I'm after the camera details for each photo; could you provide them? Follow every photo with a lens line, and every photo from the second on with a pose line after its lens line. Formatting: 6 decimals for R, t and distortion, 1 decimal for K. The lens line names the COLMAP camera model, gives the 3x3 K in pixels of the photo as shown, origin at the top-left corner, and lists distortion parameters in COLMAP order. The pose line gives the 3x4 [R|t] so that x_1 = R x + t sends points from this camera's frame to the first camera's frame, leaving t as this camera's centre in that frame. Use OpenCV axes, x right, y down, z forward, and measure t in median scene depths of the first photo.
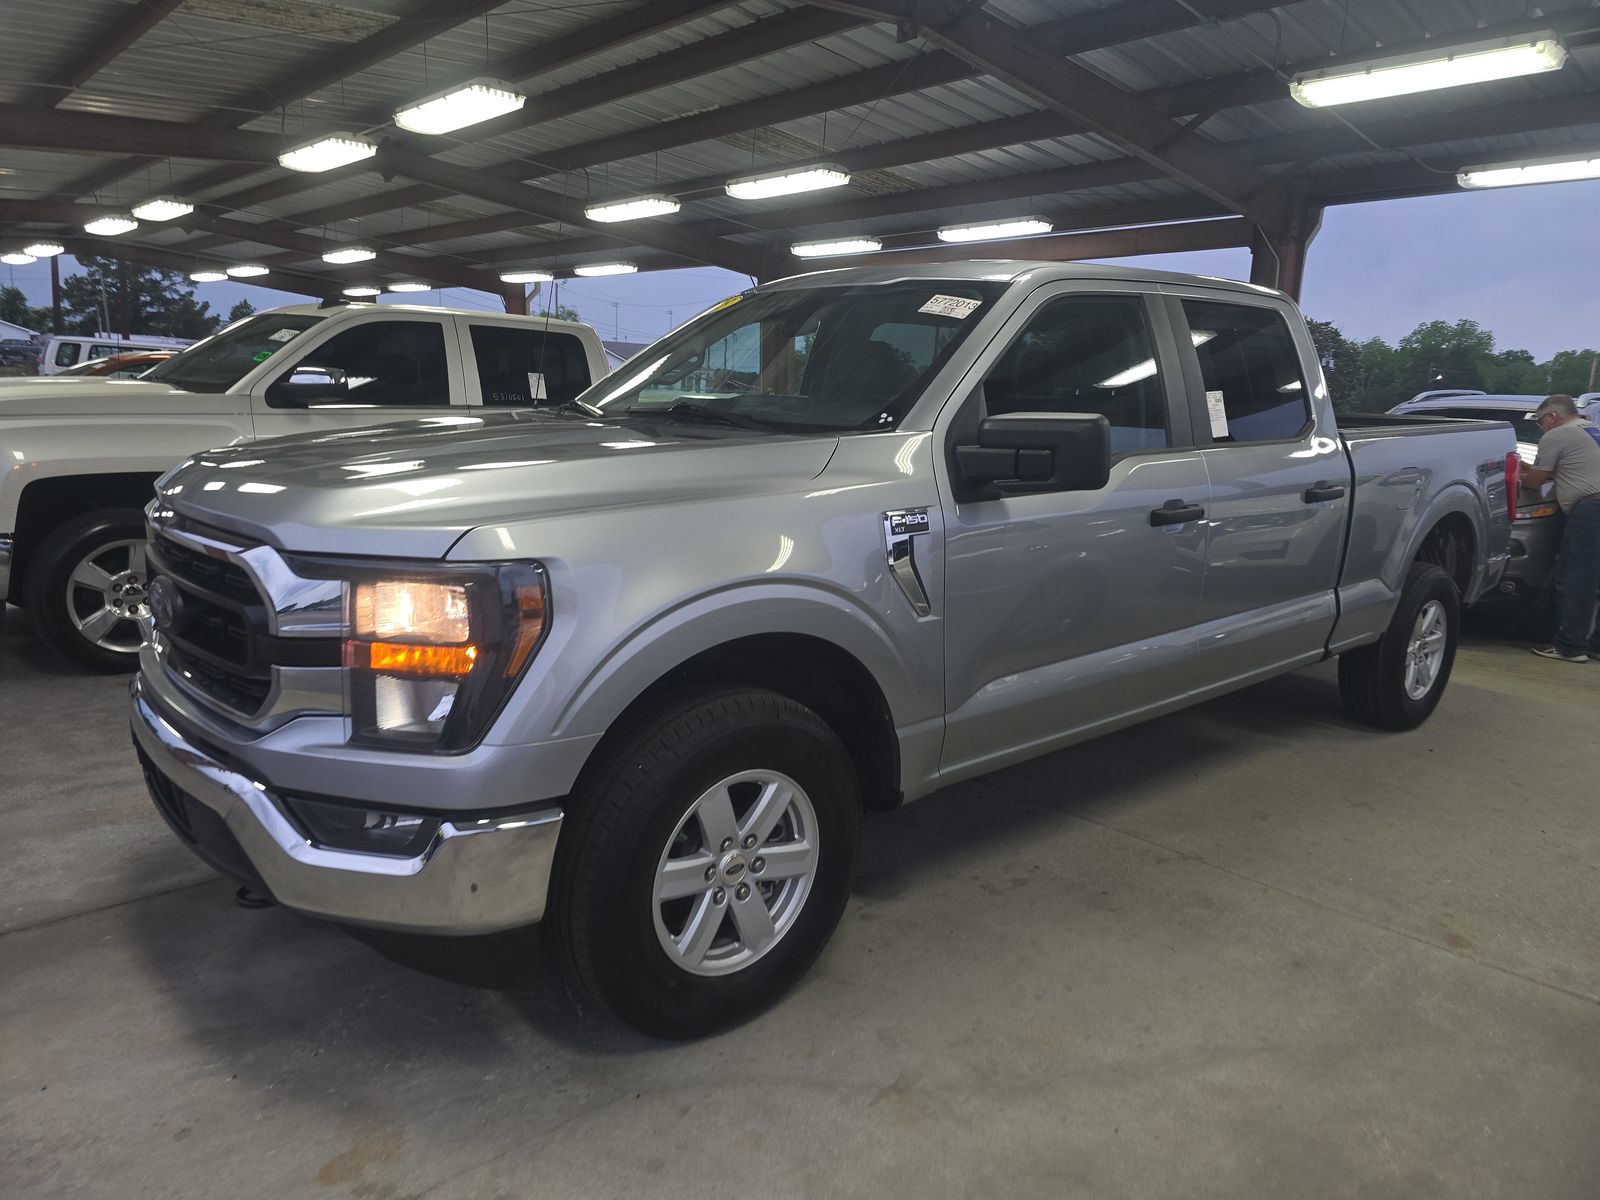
lens RADIAL K [[1071.5, 0, 802.7], [0, 1071.5, 593.8], [0, 0, 1]] dist [0.037428, -0.017720]
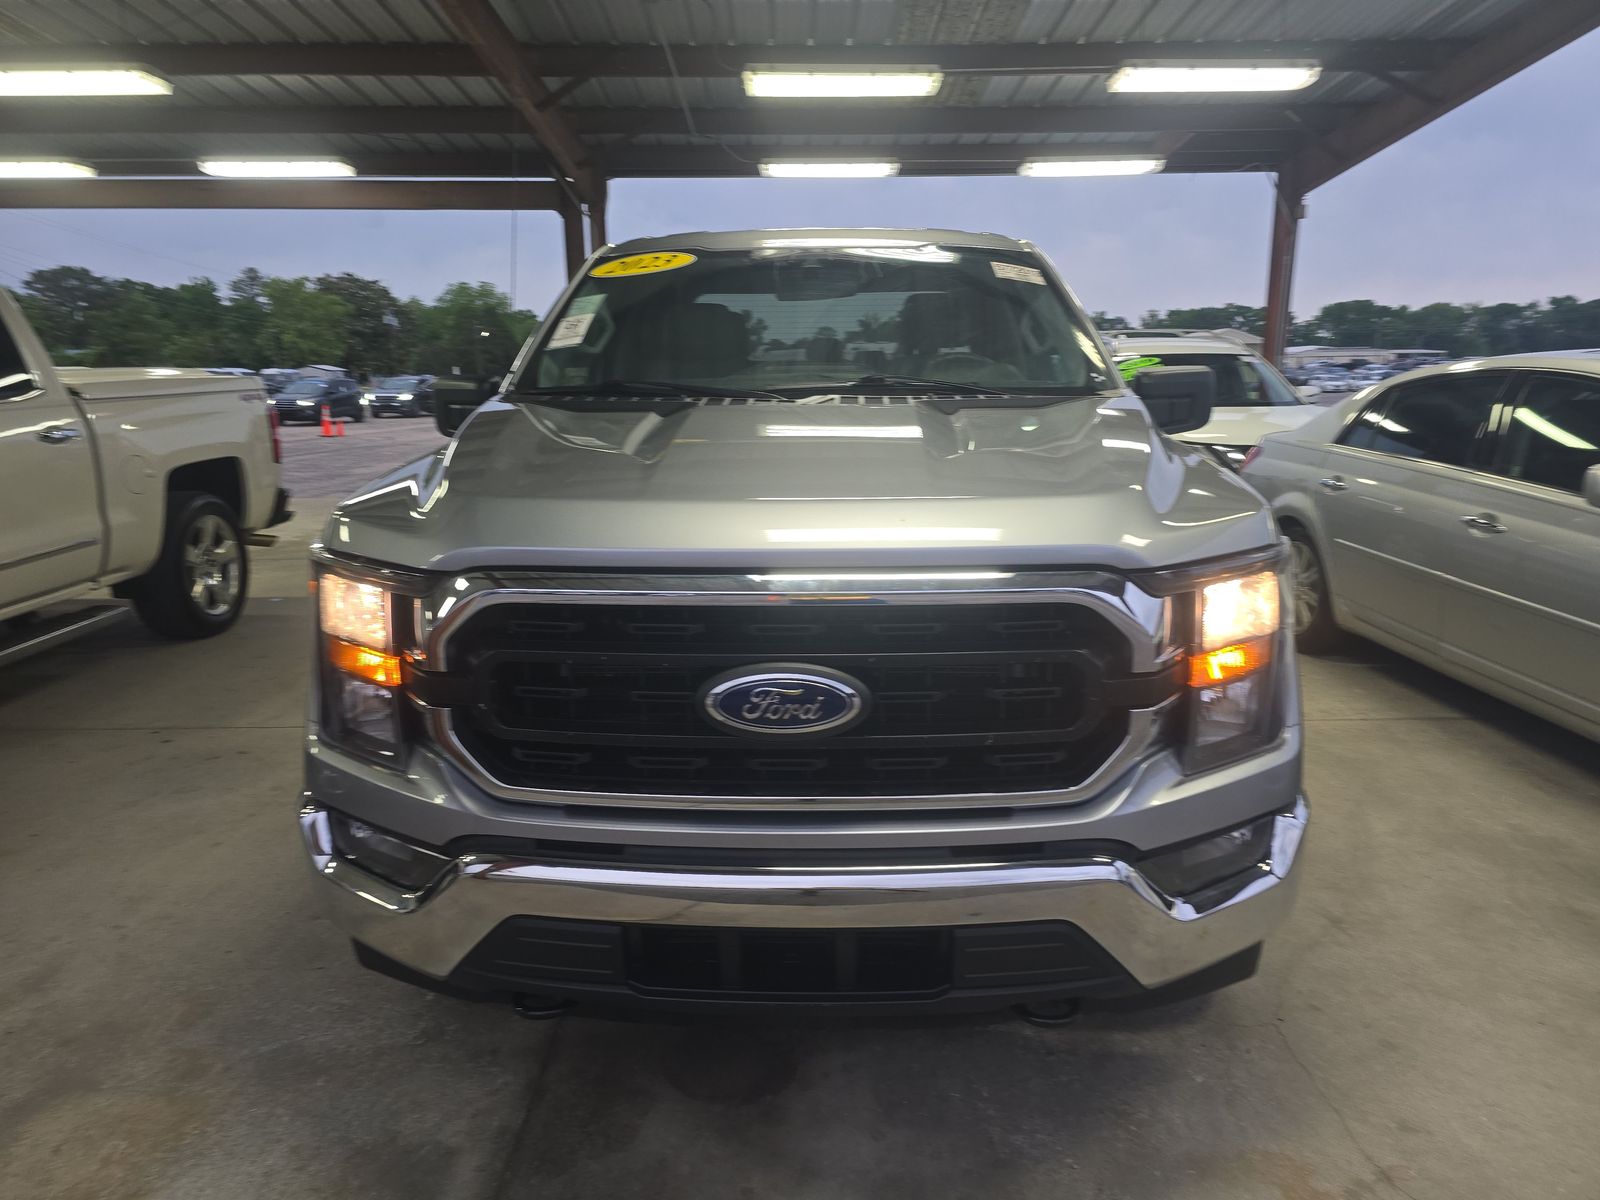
lens RADIAL K [[1071.5, 0, 806.2], [0, 1071.5, 602.6], [0, 0, 1]] dist [0.037428, -0.017720]
pose [[0.677712, -0.194334, 0.709183, -0.435784], [0.162333, 0.980190, 0.113467, -0.052713], [-0.717185, 0.038226, 0.695833, 0.216432]]
